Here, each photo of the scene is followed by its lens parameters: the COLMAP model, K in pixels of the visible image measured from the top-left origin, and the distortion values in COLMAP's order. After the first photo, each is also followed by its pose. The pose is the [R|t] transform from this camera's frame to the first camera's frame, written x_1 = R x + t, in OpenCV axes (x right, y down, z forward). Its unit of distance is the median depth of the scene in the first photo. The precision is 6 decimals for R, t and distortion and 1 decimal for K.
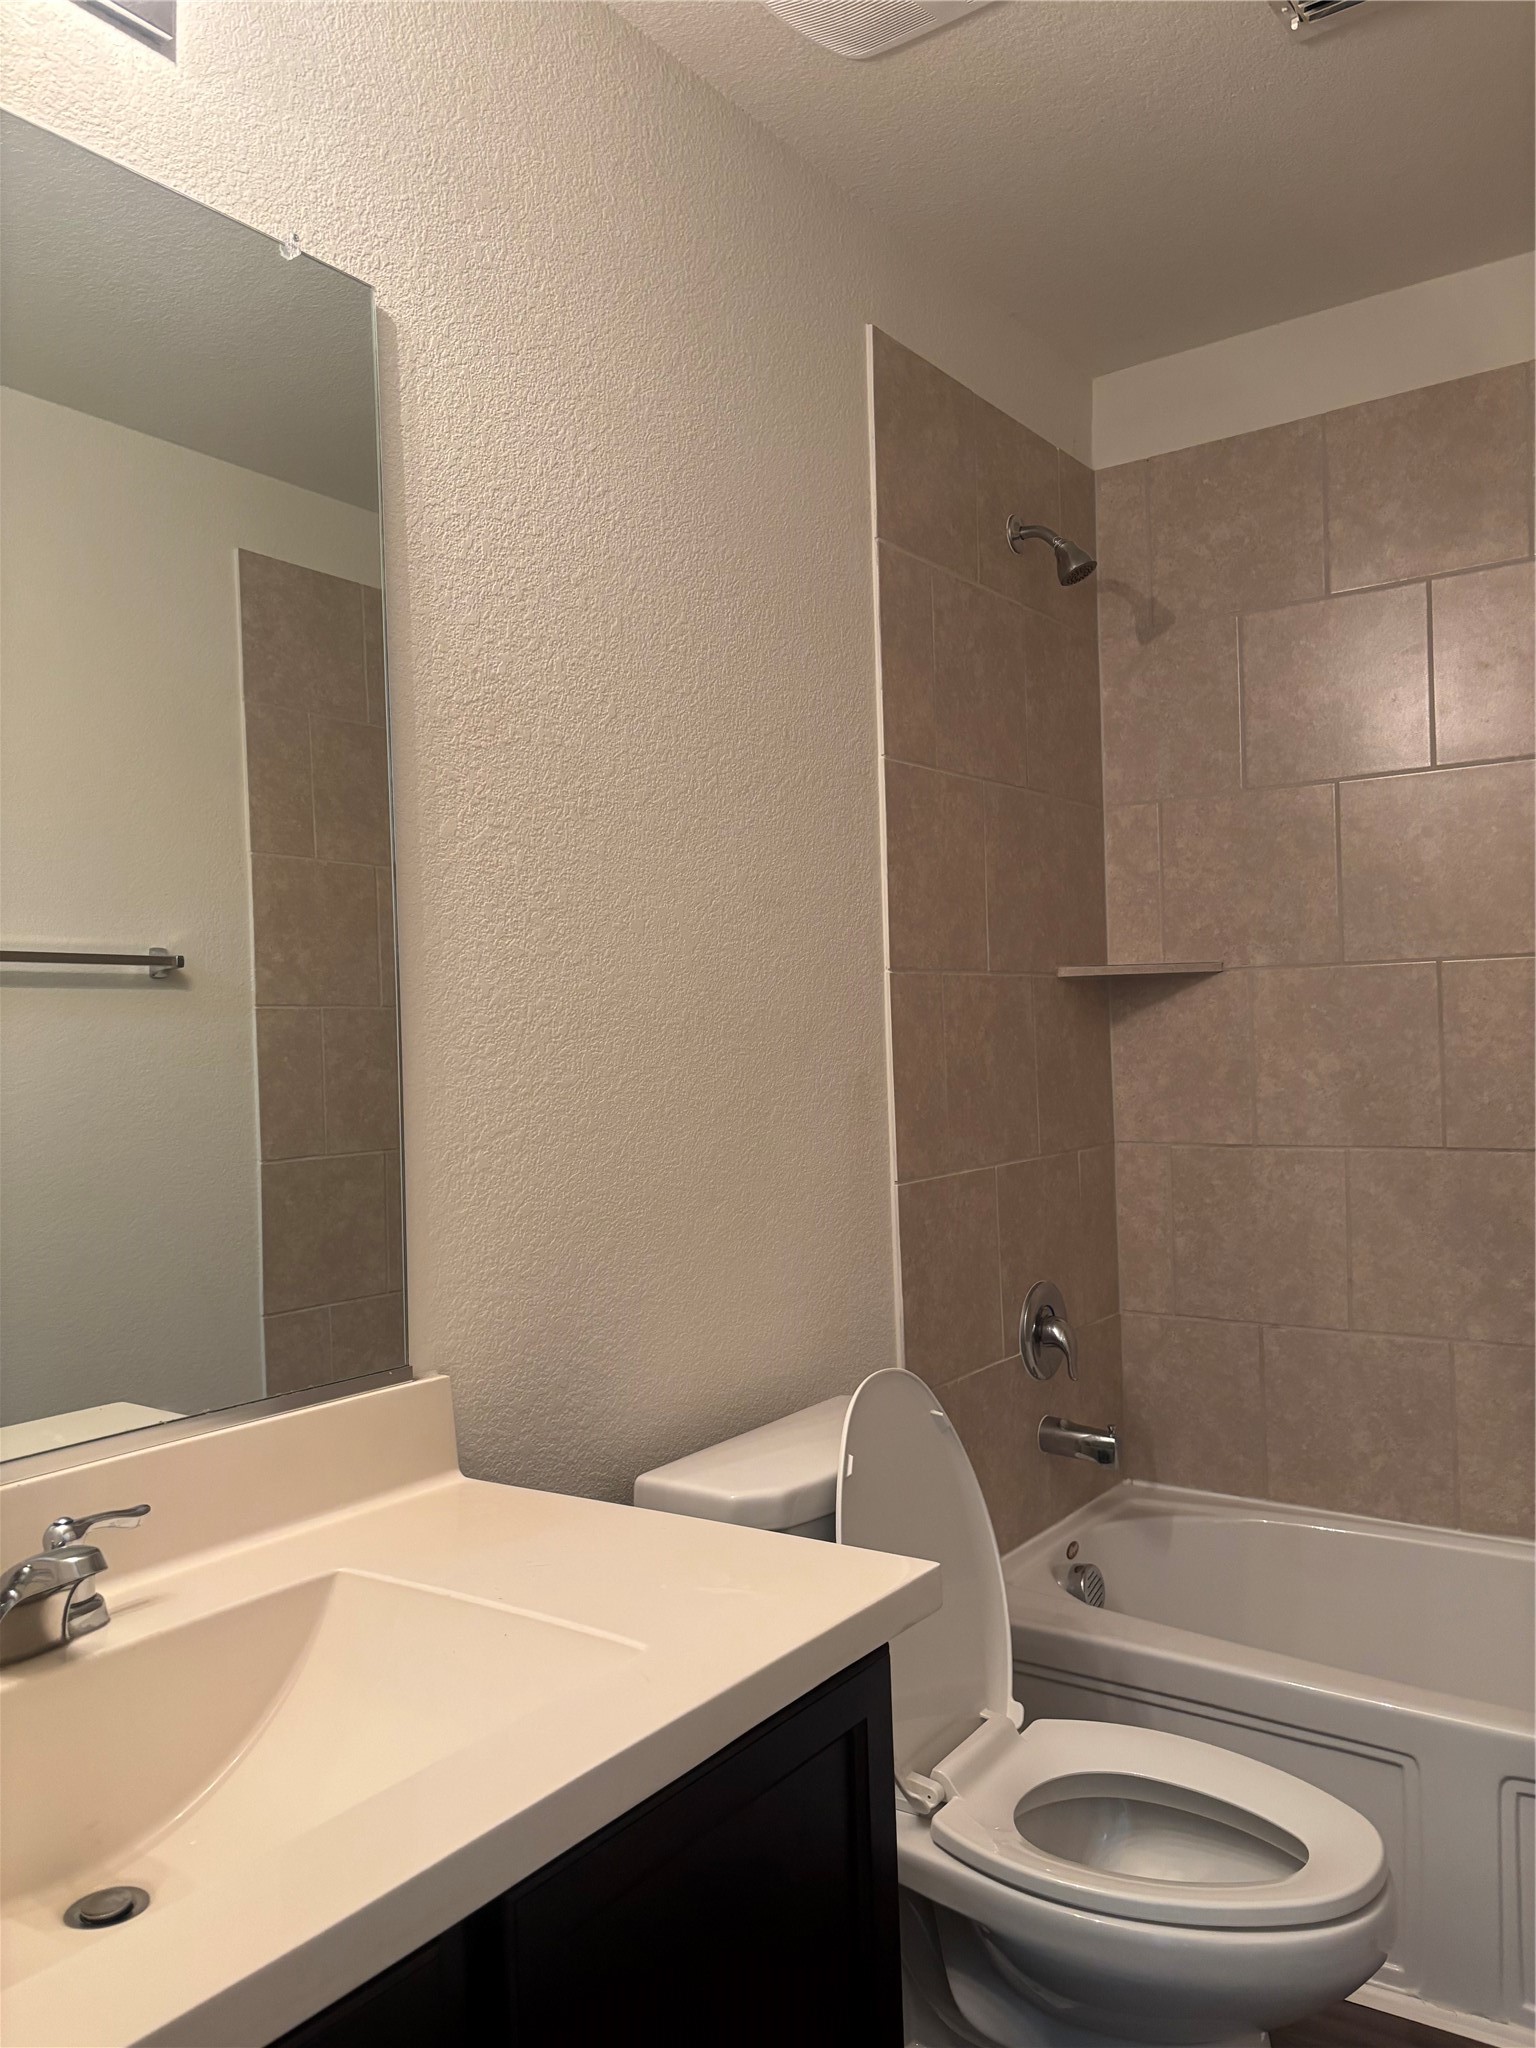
lens RADIAL K [[1542.4, 0, 768.0], [0, 1542.4, 1024.0], [0, 0, 1]] dist [0.023669, 0.005458]
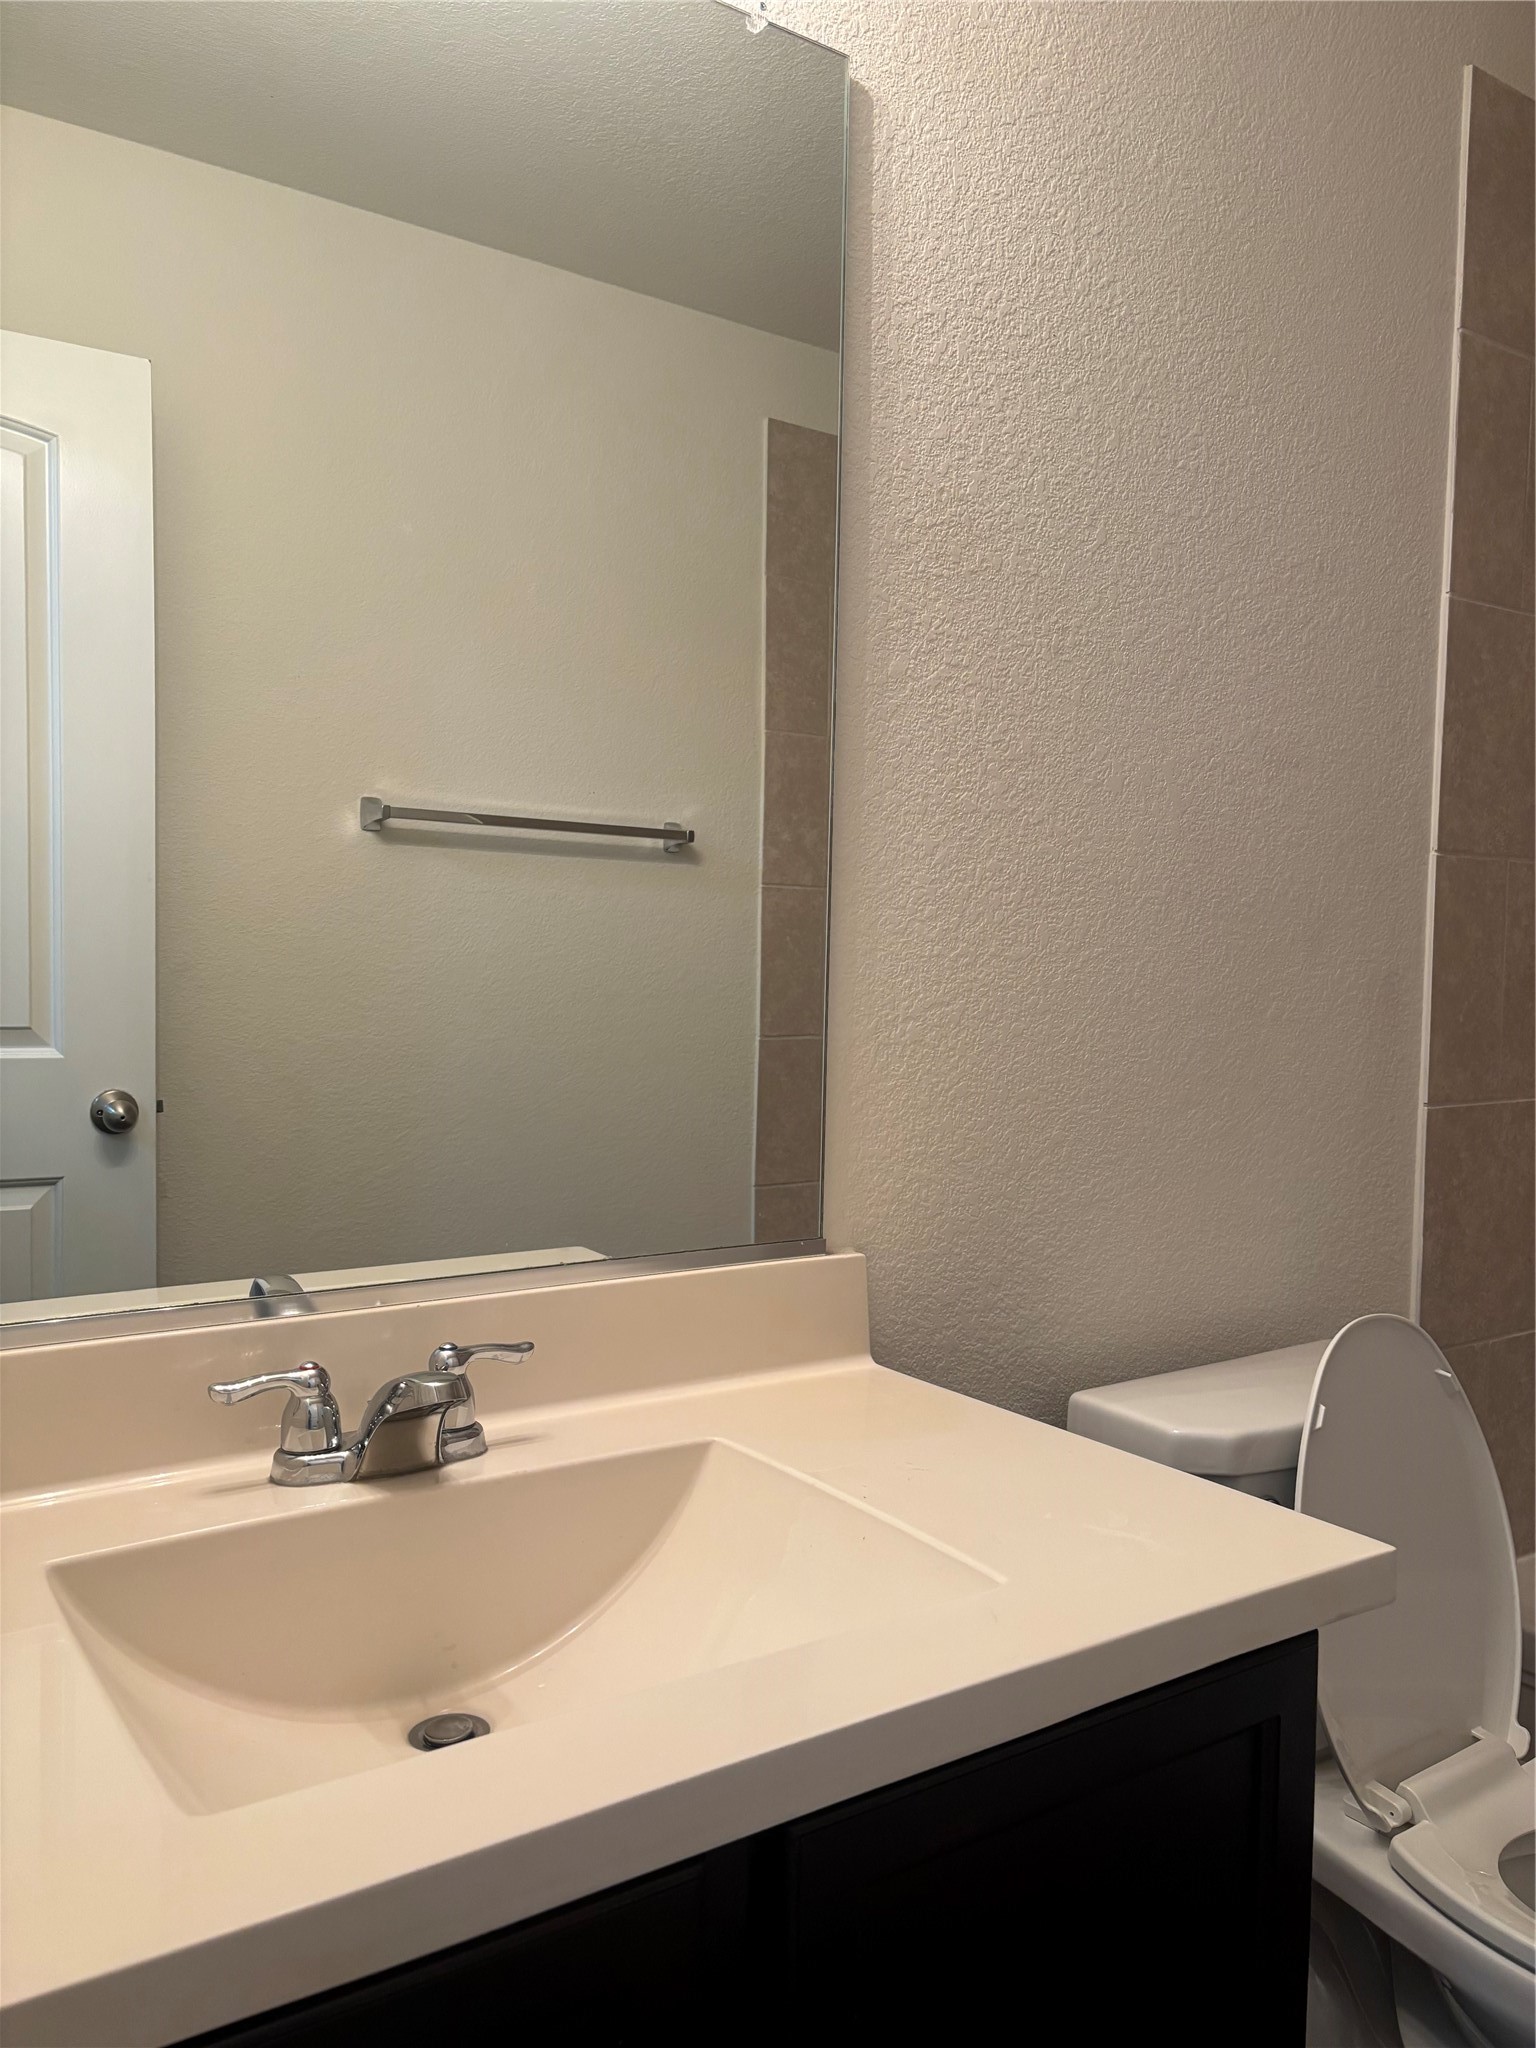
lens RADIAL K [[1561.0, 0, 768.0], [0, 1561.0, 1024.0], [0, 0, 1]] dist [0.049085, -0.055090]
pose [[0.939213, 0.064573, -0.337207, 0.044108], [-0.044897, 0.996820, 0.065832, 0.025602], [0.340386, -0.046691, 0.939126, 0.090616]]
